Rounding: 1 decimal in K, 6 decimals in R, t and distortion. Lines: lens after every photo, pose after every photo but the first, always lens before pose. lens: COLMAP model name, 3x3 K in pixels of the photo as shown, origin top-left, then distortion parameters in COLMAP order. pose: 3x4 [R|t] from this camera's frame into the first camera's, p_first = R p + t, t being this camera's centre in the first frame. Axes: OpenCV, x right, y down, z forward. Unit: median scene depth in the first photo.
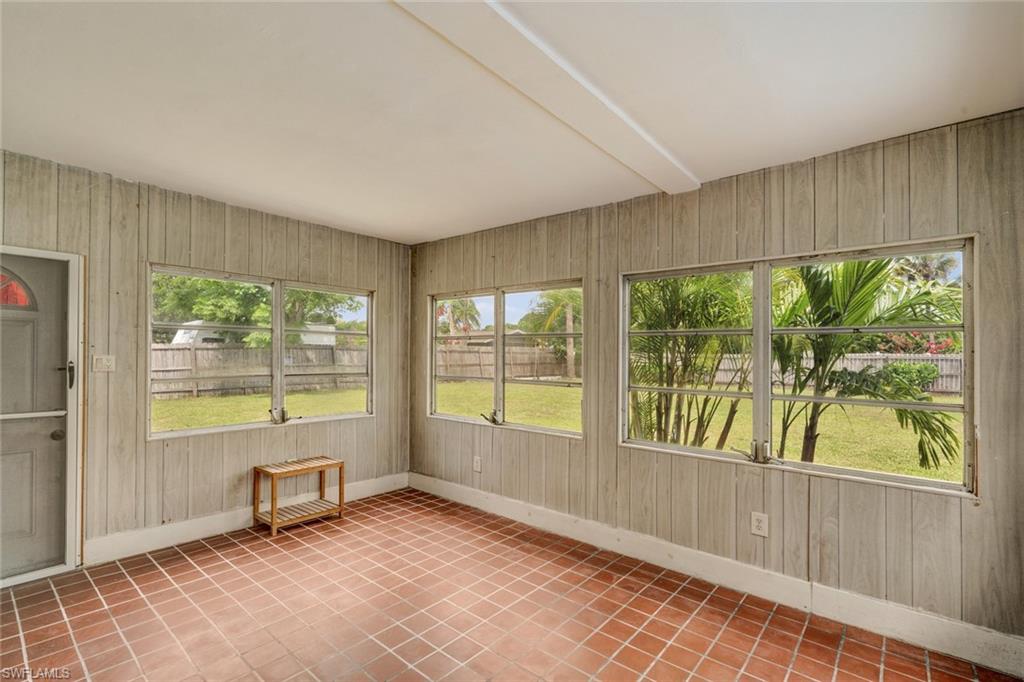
lens RADIAL K [[462.0, 0, 509.5], [0, 462.0, 348.2], [0, 0, 1]] dist [-0.003124, 0.001420]
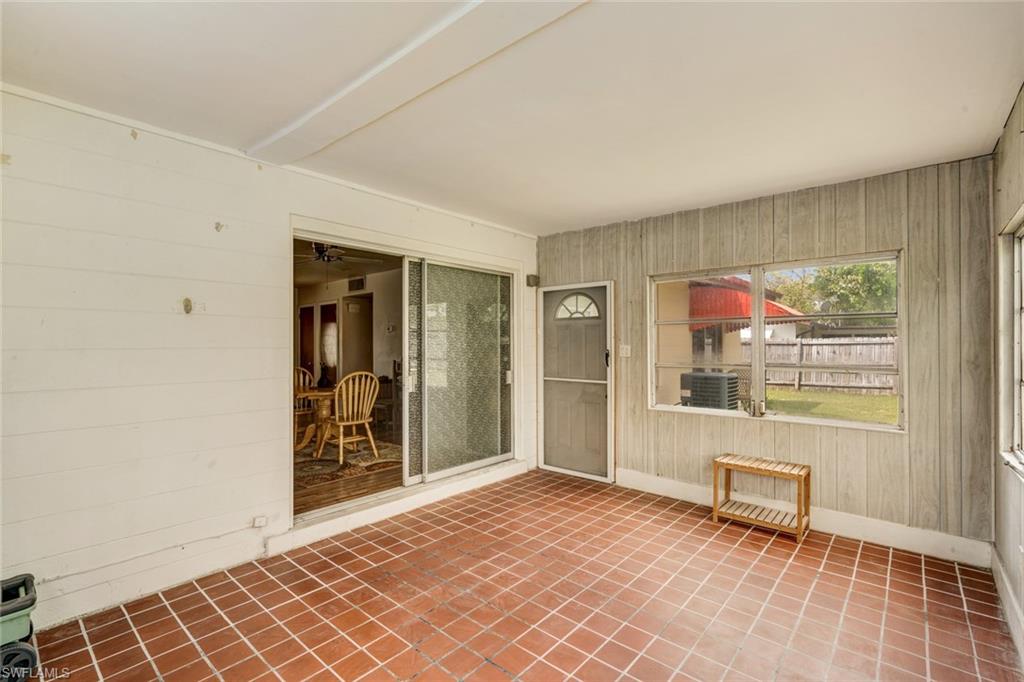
lens RADIAL K [[462.0, 0, 509.1], [0, 462.0, 344.9], [0, 0, 1]] dist [-0.003124, 0.001420]
pose [[-0.006915, -0.012225, -0.999901, 0.499357], [0.013712, 0.999830, -0.012319, 0.022079], [0.999882, -0.013796, -0.006746, 0.543121]]
